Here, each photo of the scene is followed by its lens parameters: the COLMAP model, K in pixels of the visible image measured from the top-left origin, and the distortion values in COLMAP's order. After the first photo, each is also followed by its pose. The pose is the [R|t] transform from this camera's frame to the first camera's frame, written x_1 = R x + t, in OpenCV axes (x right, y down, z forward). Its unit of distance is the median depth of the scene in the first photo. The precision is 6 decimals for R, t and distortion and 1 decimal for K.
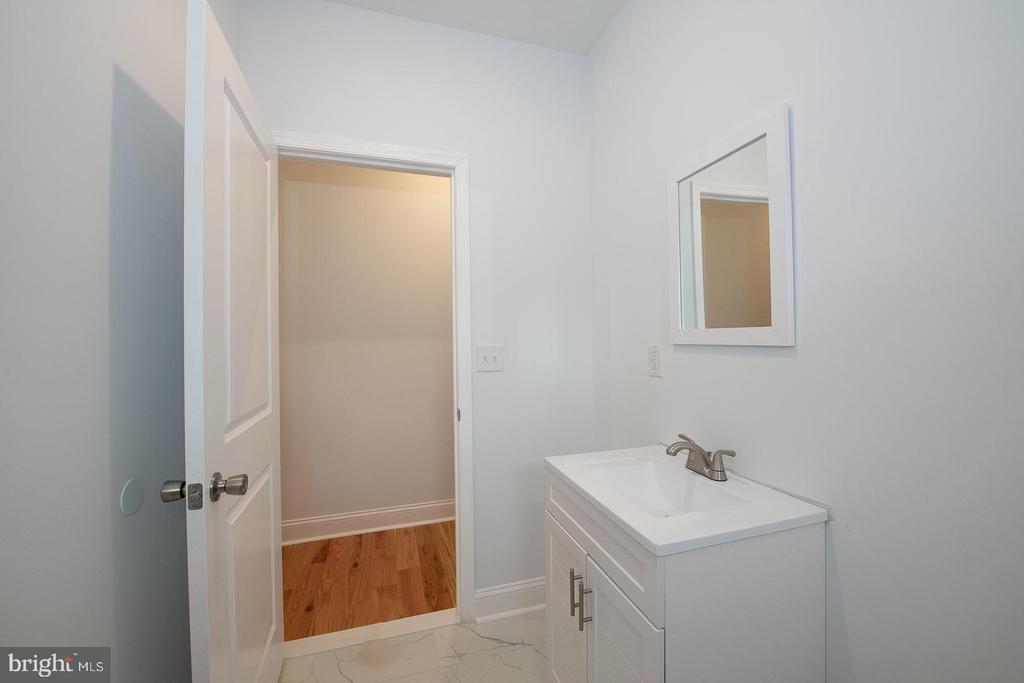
lens RADIAL K [[408.0, 0, 513.6], [0, 408.0, 336.1], [0, 0, 1]] dist [-0.001739, -0.000096]
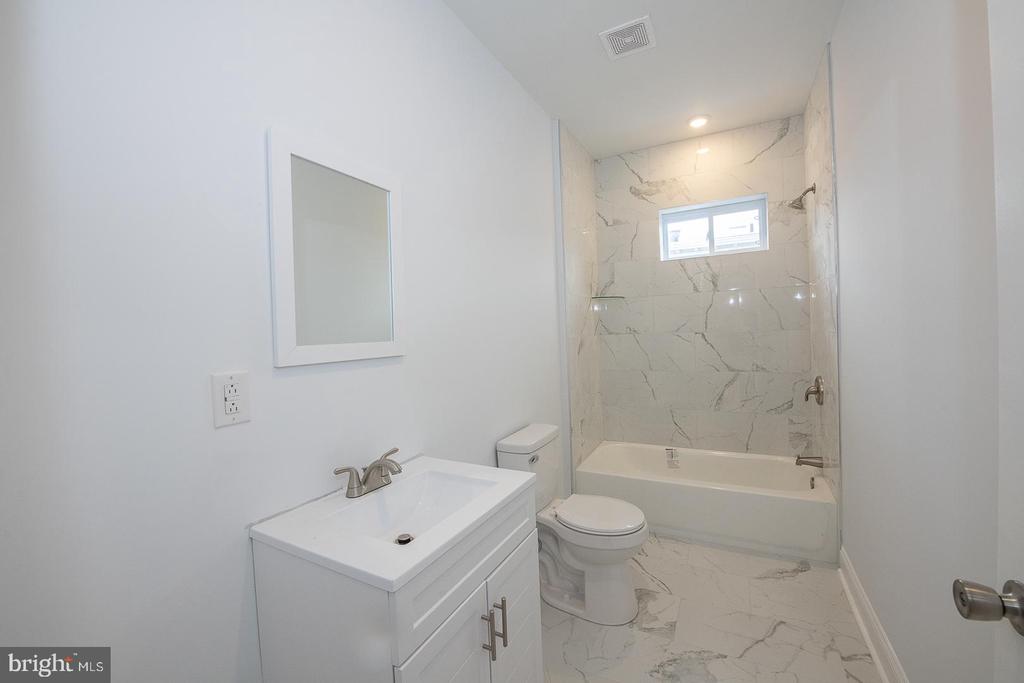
lens RADIAL K [[408.0, 0, 513.6], [0, 408.0, 336.1], [0, 0, 1]] dist [-0.001739, -0.000096]
pose [[-0.696916, 0.031931, 0.716441, -0.463951], [0.041215, 0.999140, -0.004438, -0.015701], [-0.715967, 0.026435, -0.697633, 1.332653]]
